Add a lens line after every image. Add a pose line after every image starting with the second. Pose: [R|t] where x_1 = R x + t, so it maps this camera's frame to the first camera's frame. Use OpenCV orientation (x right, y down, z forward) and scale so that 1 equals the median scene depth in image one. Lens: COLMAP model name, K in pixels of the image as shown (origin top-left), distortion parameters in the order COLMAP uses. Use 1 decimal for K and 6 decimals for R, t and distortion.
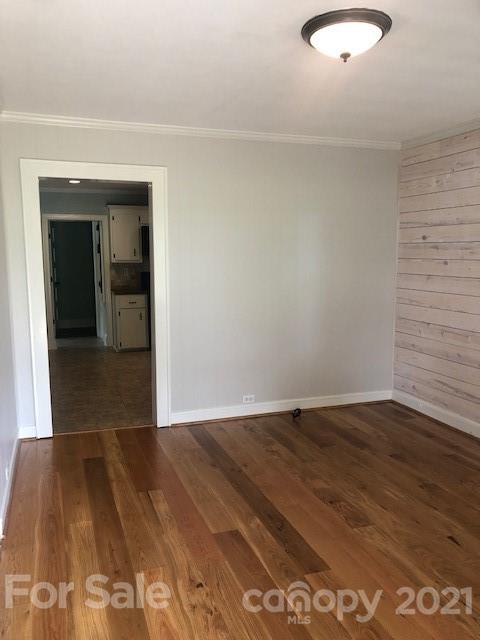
lens RADIAL K [[526.5, 0, 240.0], [0, 526.5, 321.6], [0, 0, 1]] dist [0.029521, -0.010754]
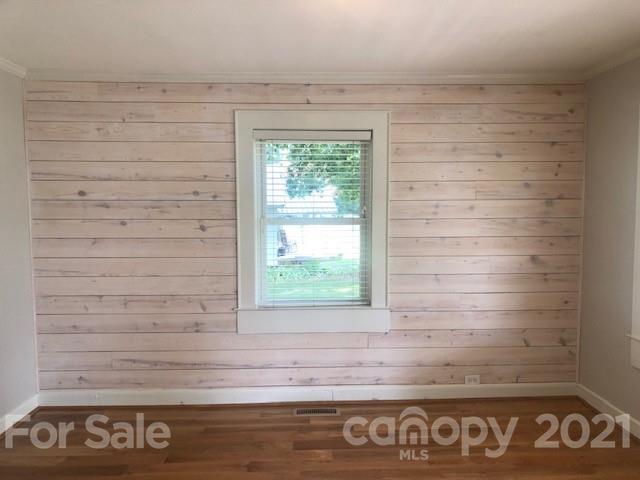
lens RADIAL K [[526.5, 0, 319.8], [0, 526.5, 237.5], [0, 0, 1]] dist [0.029521, -0.010754]
pose [[0.305530, -0.060204, 0.950277, -0.335784], [0.125455, 0.991844, 0.022502, -0.065105], [-0.943882, 0.112342, 0.310591, 0.415219]]
